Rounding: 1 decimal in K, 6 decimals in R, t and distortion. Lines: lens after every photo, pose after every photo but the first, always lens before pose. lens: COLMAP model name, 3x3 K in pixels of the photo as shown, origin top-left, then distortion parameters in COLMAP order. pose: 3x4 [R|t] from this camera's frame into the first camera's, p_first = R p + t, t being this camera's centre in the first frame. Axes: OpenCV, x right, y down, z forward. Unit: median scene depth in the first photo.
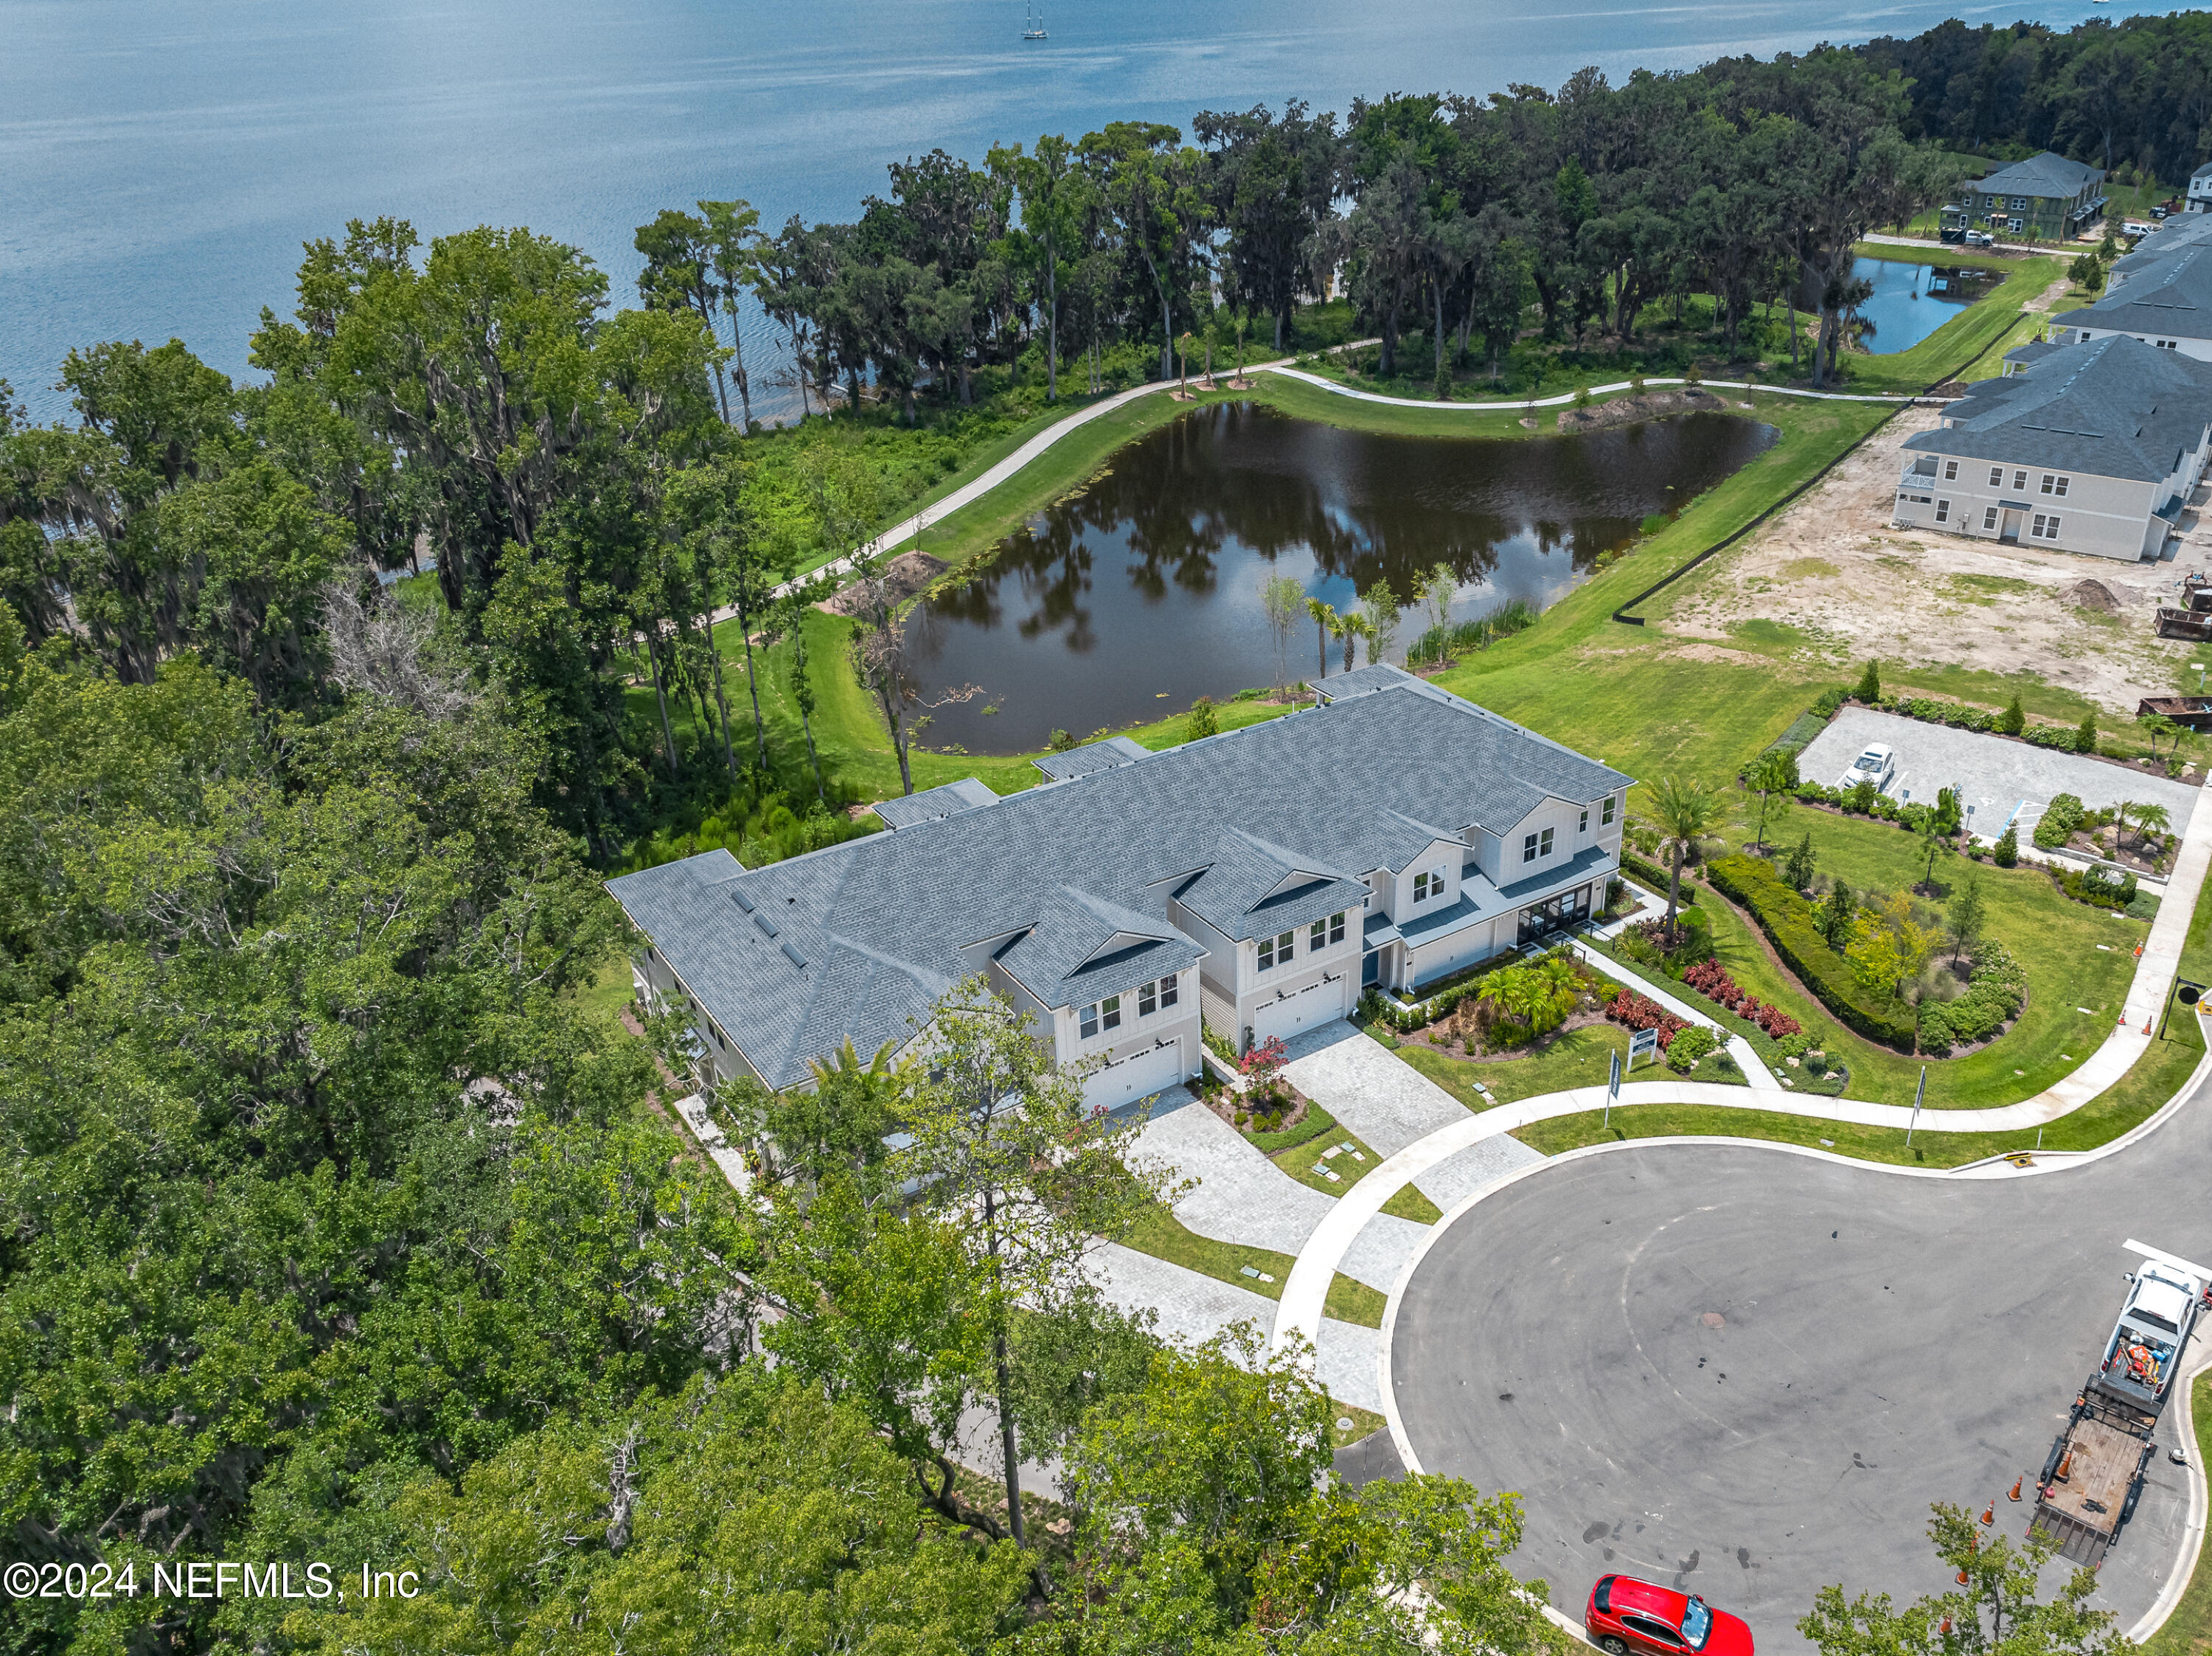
lens RADIAL K [[1787.7, 0, 1265.2], [0, 1787.7, 883.6], [0, 0, 1]] dist [-0.015263, 0.003607]
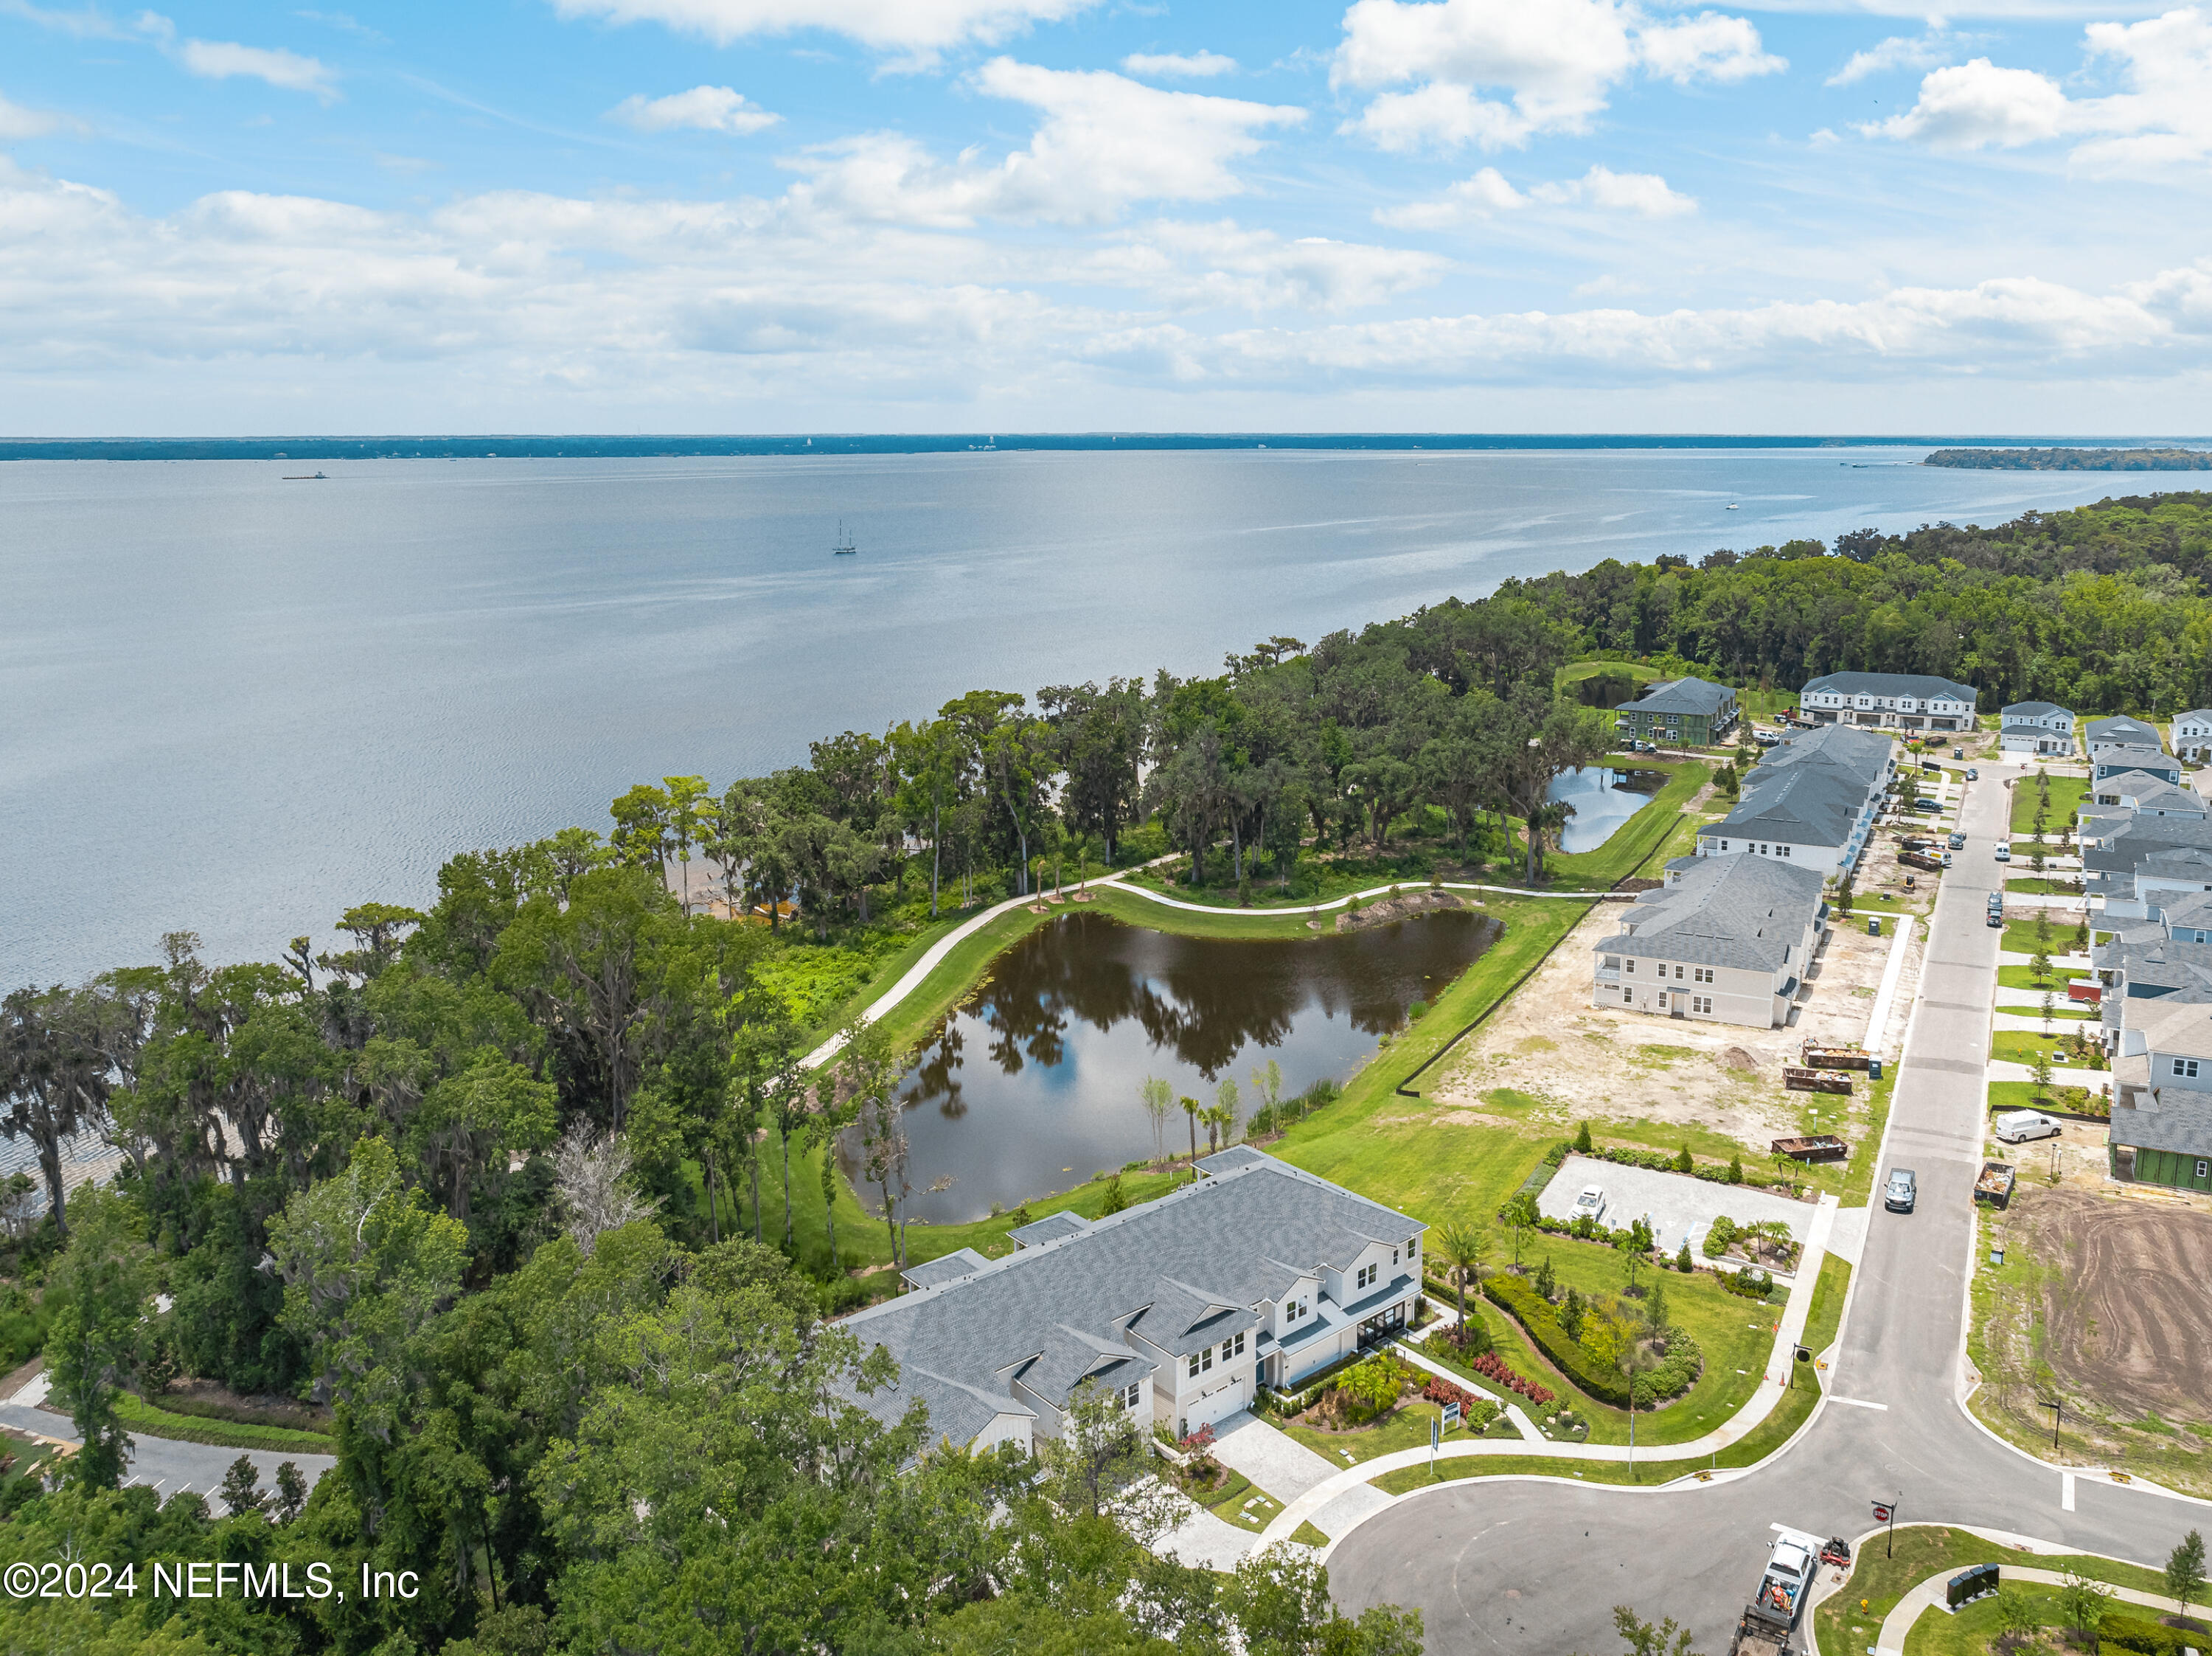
lens RADIAL K [[1746.6, 0, 1223.8], [0, 1746.6, 727.4], [0, 0, 1]] dist [-0.006577, -0.074592]
pose [[0.993658, -0.019447, 0.110750, -0.102444], [0.053373, 0.948476, -0.312321, -0.007533], [-0.098970, 0.316251, 0.943499, -0.430896]]
